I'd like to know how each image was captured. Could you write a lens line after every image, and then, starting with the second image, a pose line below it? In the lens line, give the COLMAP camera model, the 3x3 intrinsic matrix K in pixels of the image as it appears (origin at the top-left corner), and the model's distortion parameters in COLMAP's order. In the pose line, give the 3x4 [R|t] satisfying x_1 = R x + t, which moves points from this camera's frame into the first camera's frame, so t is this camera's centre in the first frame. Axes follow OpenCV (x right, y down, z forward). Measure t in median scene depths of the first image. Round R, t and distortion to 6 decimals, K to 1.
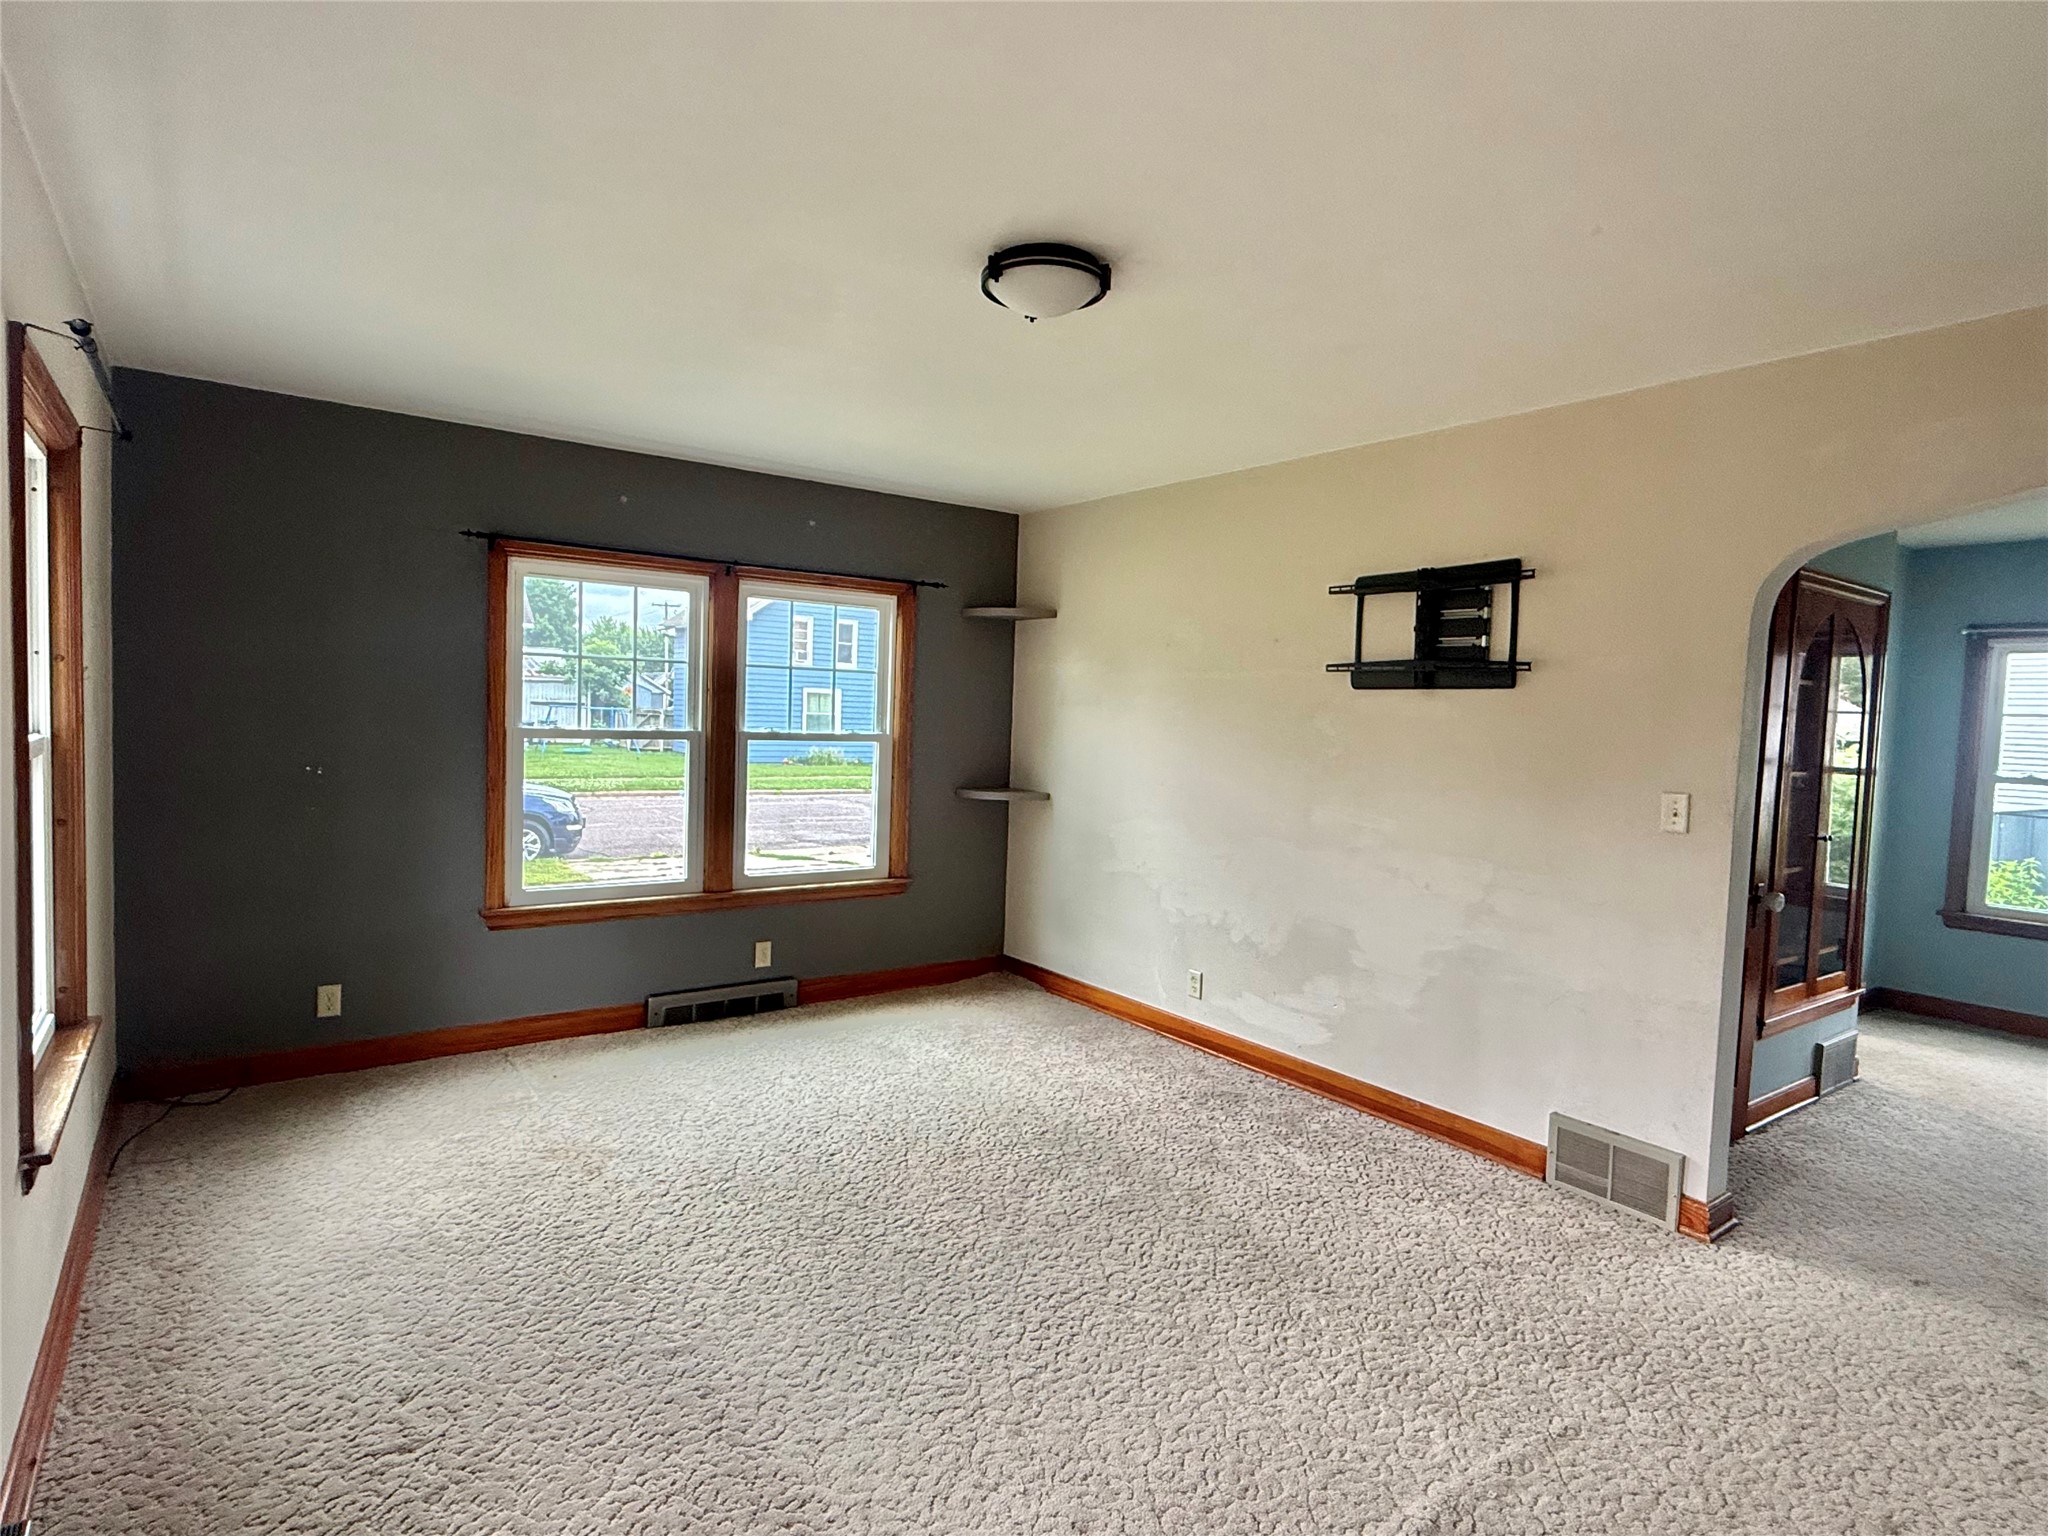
lens RADIAL K [[1054.9, 0, 1030.4], [0, 1054.9, 769.4], [0, 0, 1]] dist [-0.007001, -0.000805]
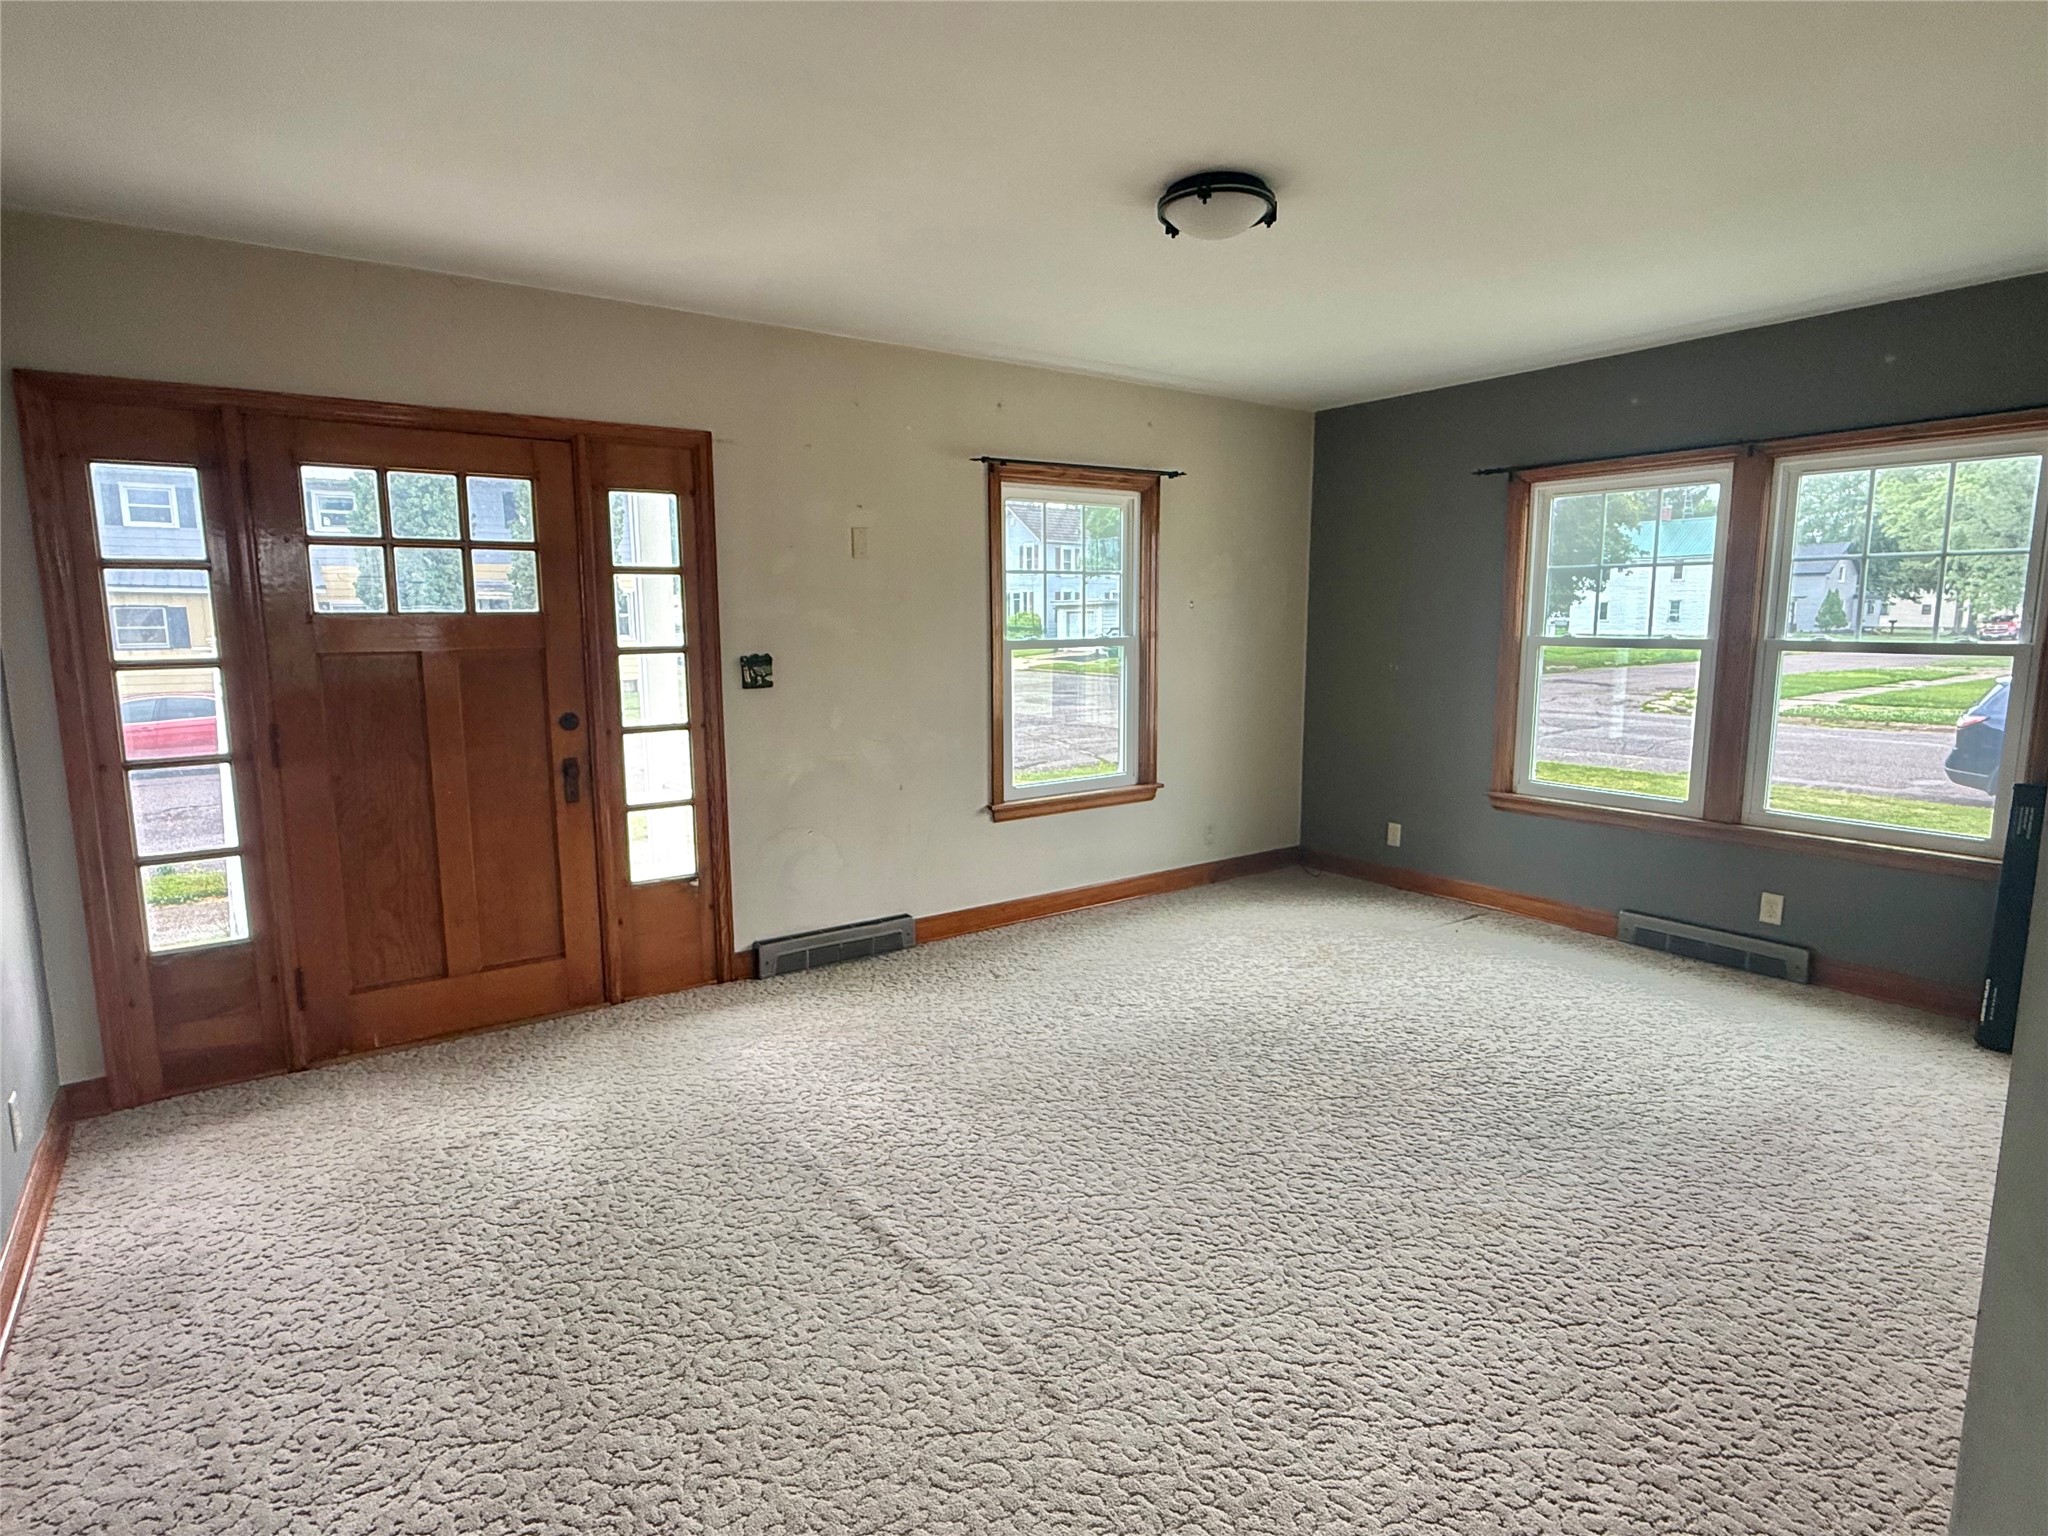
lens RADIAL K [[1054.9, 0, 1025.4], [0, 1054.9, 763.9], [0, 0, 1]] dist [-0.007001, -0.000805]
pose [[0.005071, 0.110019, -0.993917, 0.588959], [-0.048088, 0.992806, 0.109650, -0.001310], [0.998830, 0.047239, 0.010325, 0.414722]]
